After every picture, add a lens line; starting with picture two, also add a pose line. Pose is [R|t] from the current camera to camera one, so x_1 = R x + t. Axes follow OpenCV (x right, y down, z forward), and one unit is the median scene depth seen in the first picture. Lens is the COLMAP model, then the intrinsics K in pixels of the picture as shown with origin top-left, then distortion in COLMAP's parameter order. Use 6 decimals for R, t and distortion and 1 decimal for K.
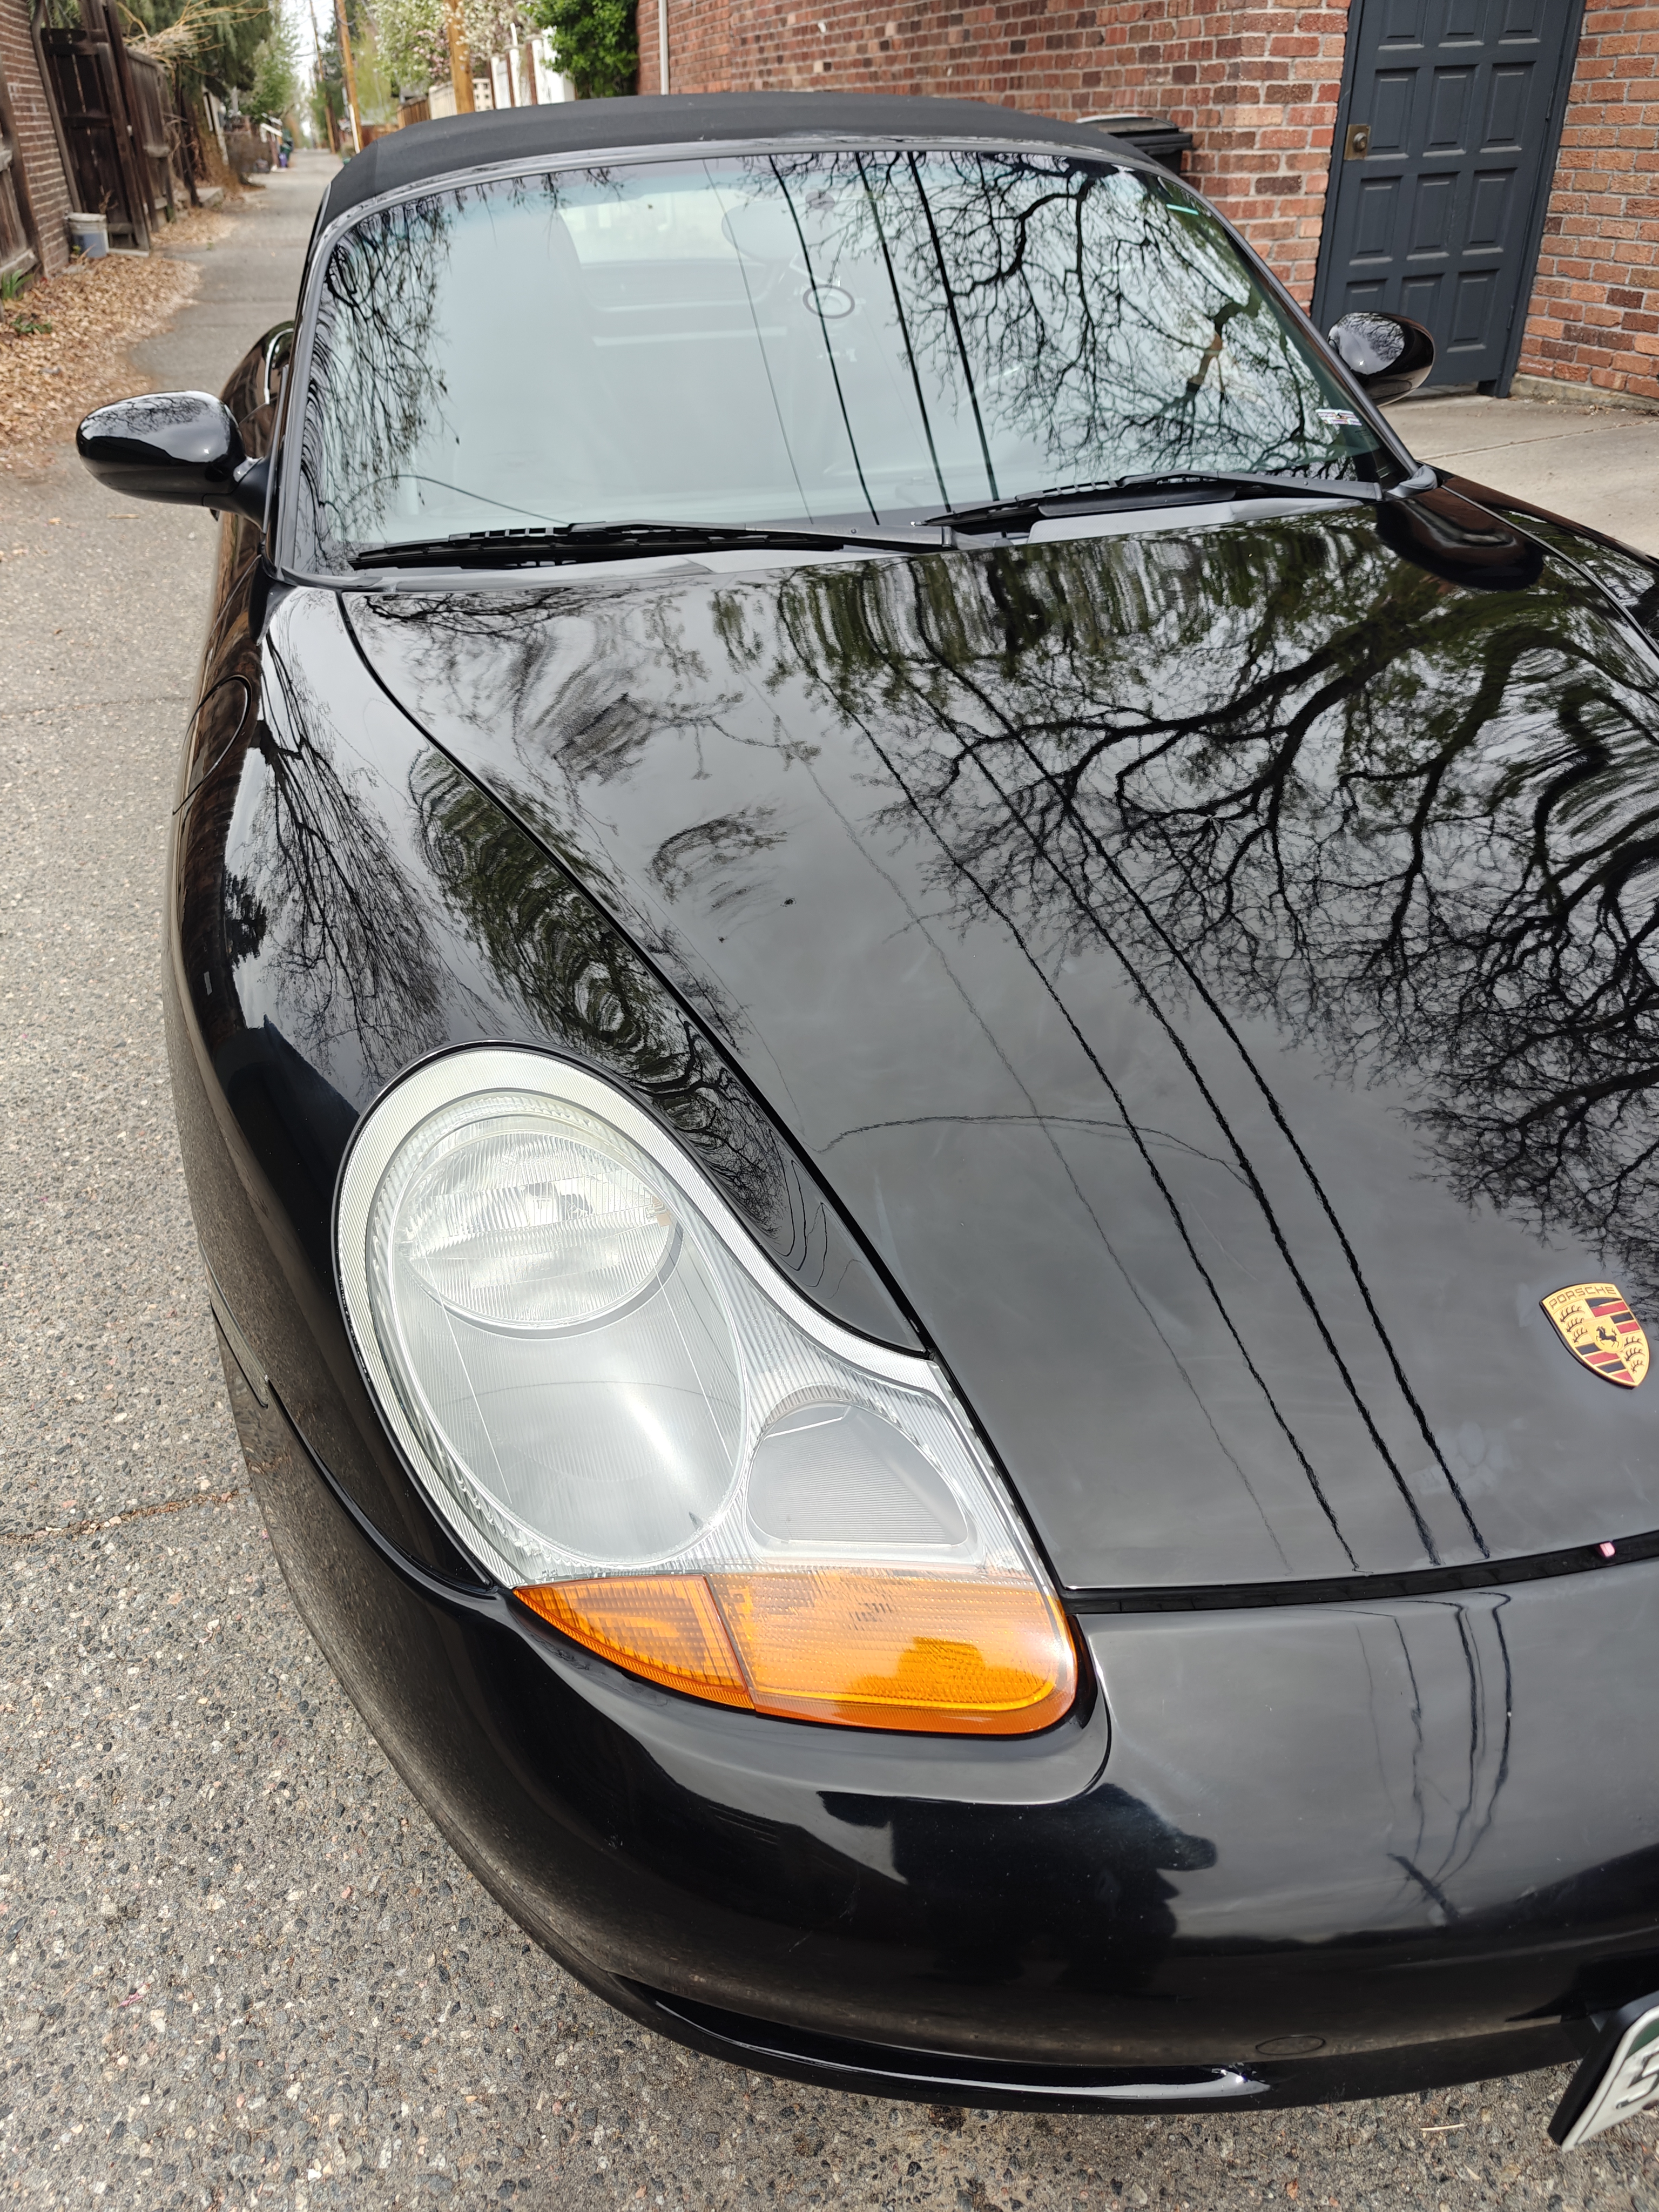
lens RADIAL K [[1548.1, 0, 832.3], [0, 1548.1, 1116.4], [0, 0, 1]] dist [0.044672, -0.055615]
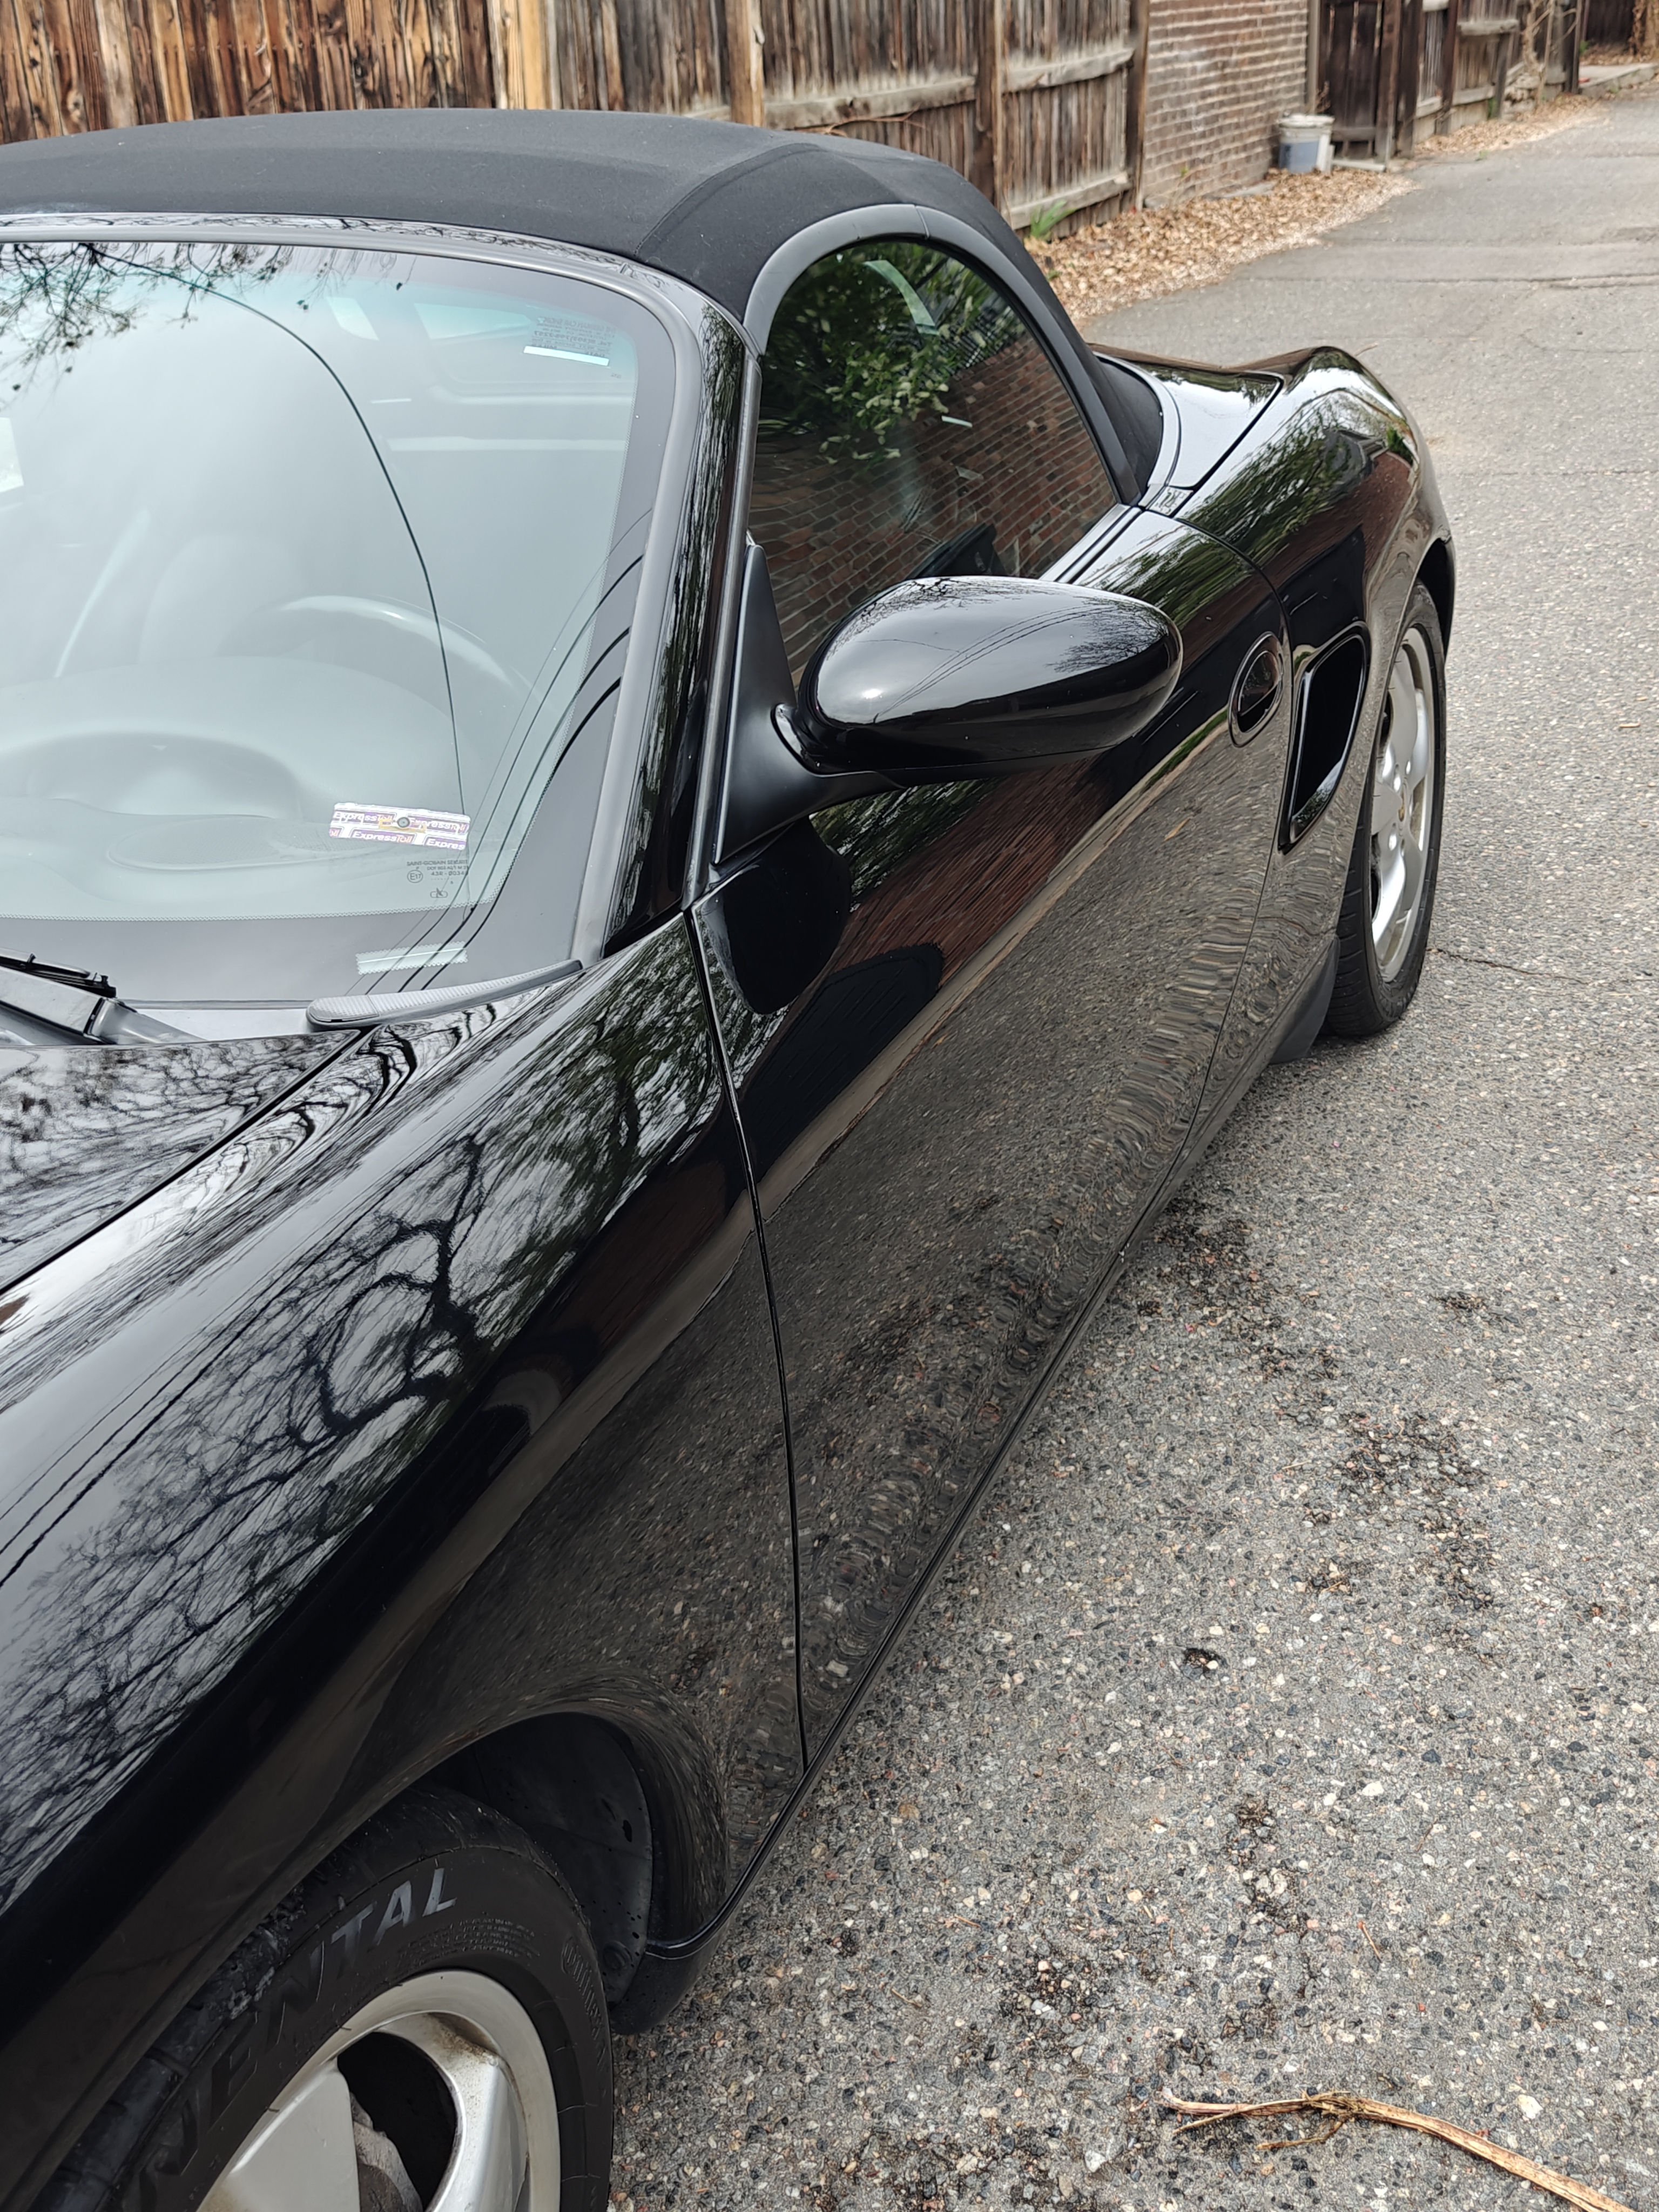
lens RADIAL K [[2208.4, 0, 826.9], [0, 2208.4, 1101.7], [0, 0, 1]] dist [0.031308, 0.000000]
pose [[0.752073, 0.259527, -0.605832, 0.254113], [-0.315499, 0.948811, 0.014796, -0.129429], [0.578660, 0.180012, 0.795455, 0.175461]]
